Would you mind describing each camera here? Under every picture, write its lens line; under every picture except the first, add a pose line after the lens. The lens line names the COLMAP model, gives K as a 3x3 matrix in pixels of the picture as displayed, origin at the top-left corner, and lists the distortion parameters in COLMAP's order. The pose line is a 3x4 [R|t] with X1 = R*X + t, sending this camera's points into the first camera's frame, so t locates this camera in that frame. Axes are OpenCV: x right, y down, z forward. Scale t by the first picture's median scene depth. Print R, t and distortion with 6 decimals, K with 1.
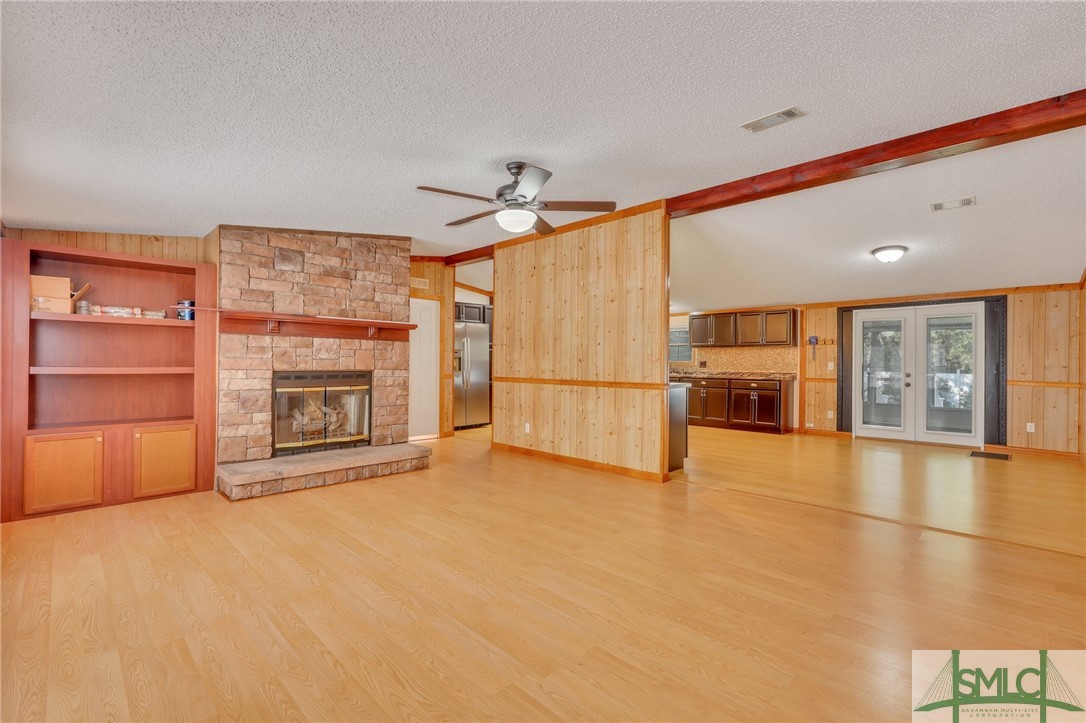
lens RADIAL K [[482.1, 0, 544.7], [0, 482.1, 359.6], [0, 0, 1]] dist [-0.014851, 0.001433]
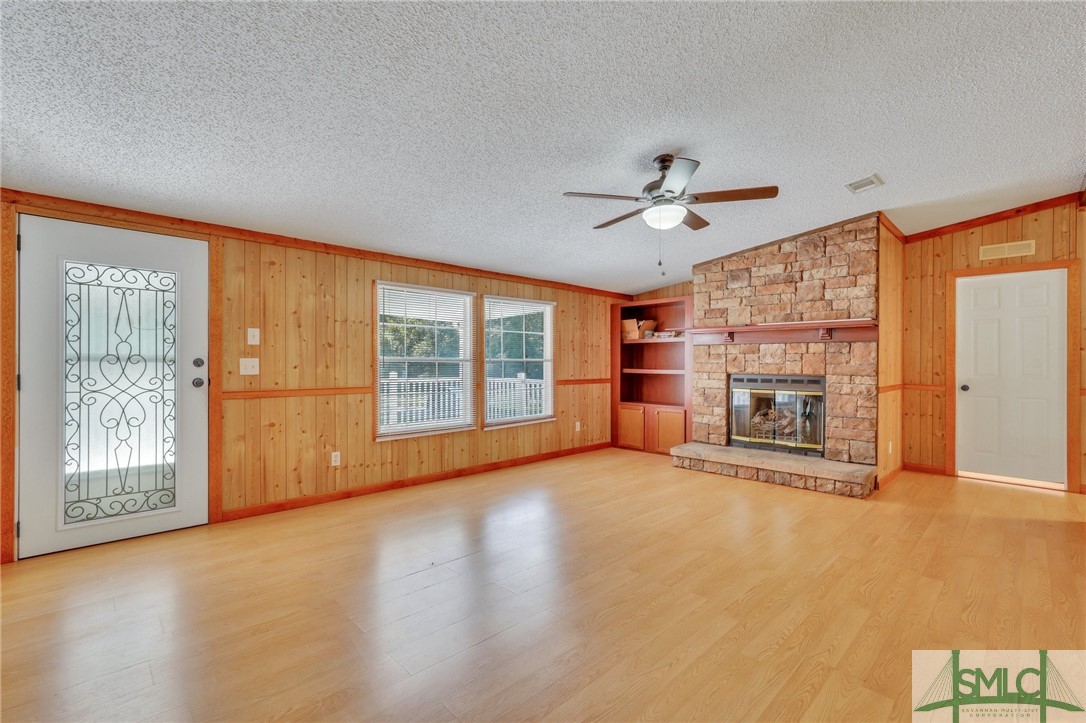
lens RADIAL K [[482.1, 0, 544.3], [0, 482.1, 363.2], [0, 0, 1]] dist [-0.014851, 0.001433]
pose [[-0.013485, -0.007370, -0.999882, 0.582854], [0.002139, 0.999970, -0.007399, 0.004699], [0.999907, -0.002238, -0.013469, 0.501298]]
